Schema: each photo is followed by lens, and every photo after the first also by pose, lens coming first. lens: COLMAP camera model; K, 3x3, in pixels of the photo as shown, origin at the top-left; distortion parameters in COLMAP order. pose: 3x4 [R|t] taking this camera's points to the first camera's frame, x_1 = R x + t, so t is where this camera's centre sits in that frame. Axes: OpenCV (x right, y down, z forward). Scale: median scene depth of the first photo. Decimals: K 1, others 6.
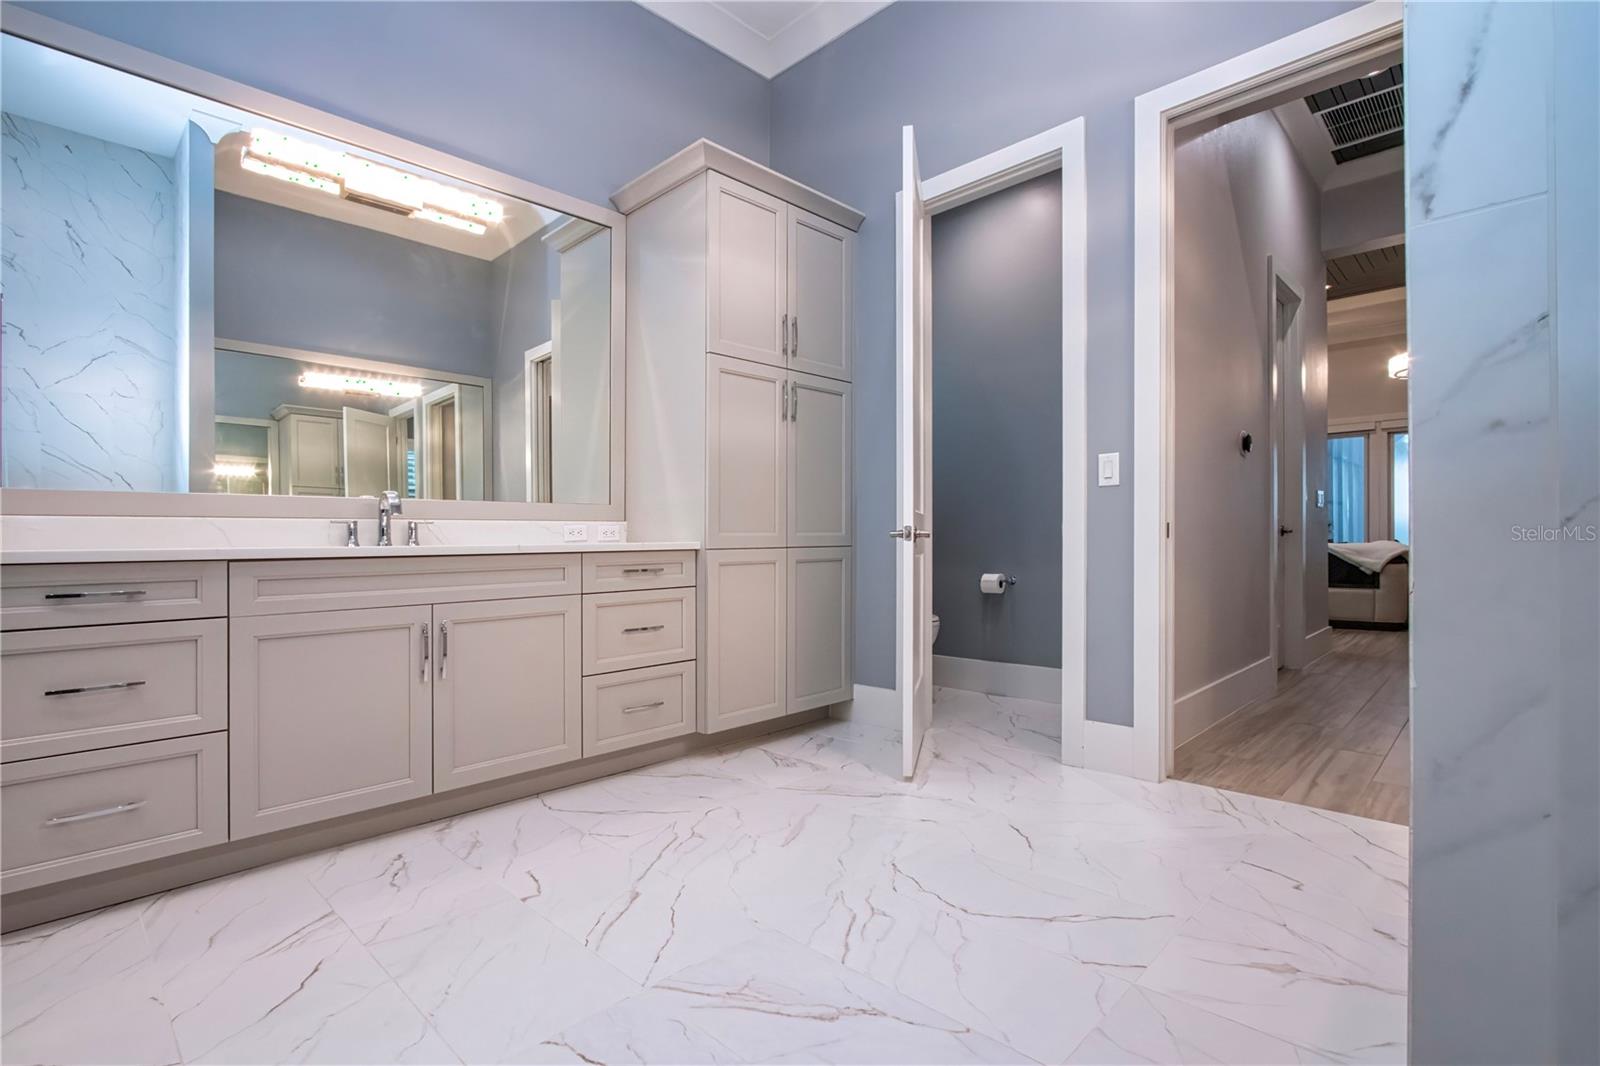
lens RADIAL K [[755.4, 0, 752.8], [0, 755.4, 552.2], [0, 0, 1]] dist [0.001841, 0.000238]
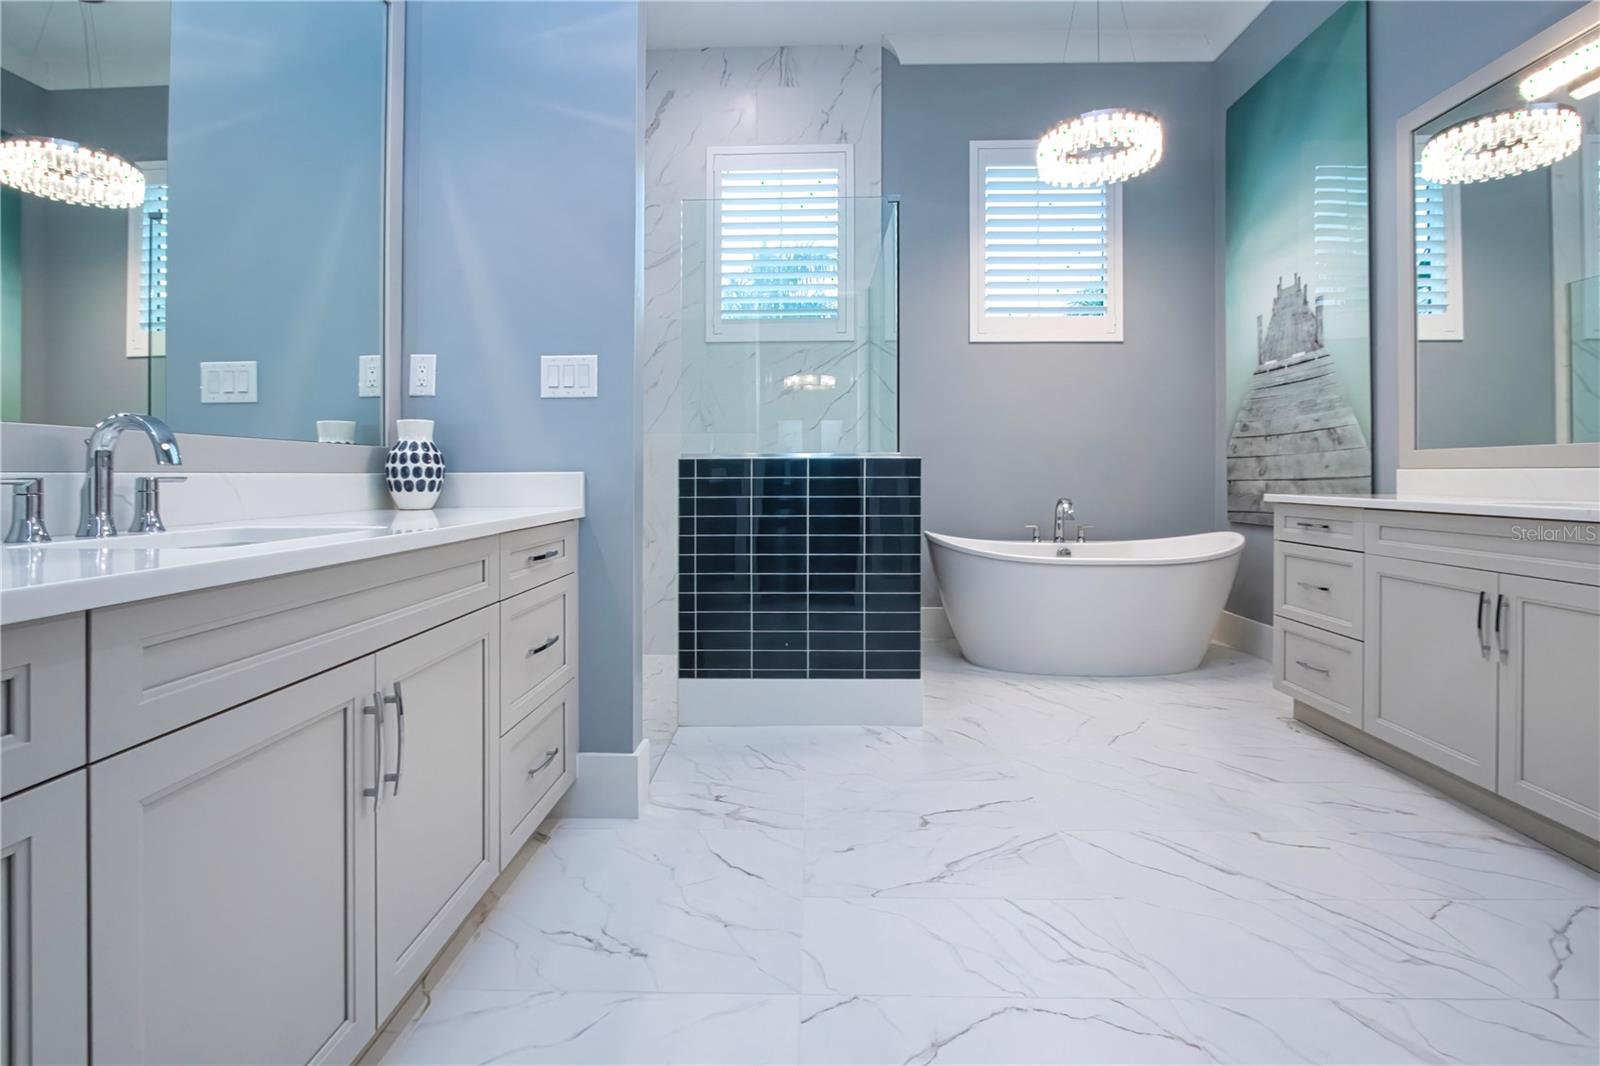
lens RADIAL K [[776.7, 0, 797.2], [0, 776.7, 461.7], [0, 0, 1]] dist [-0.016737, 0.000410]
pose [[-0.707574, -0.001950, -0.706637, 0.849811], [0.000463, 0.999995, -0.003222, -0.059075], [0.706639, -0.002607, -0.707569, 1.202180]]
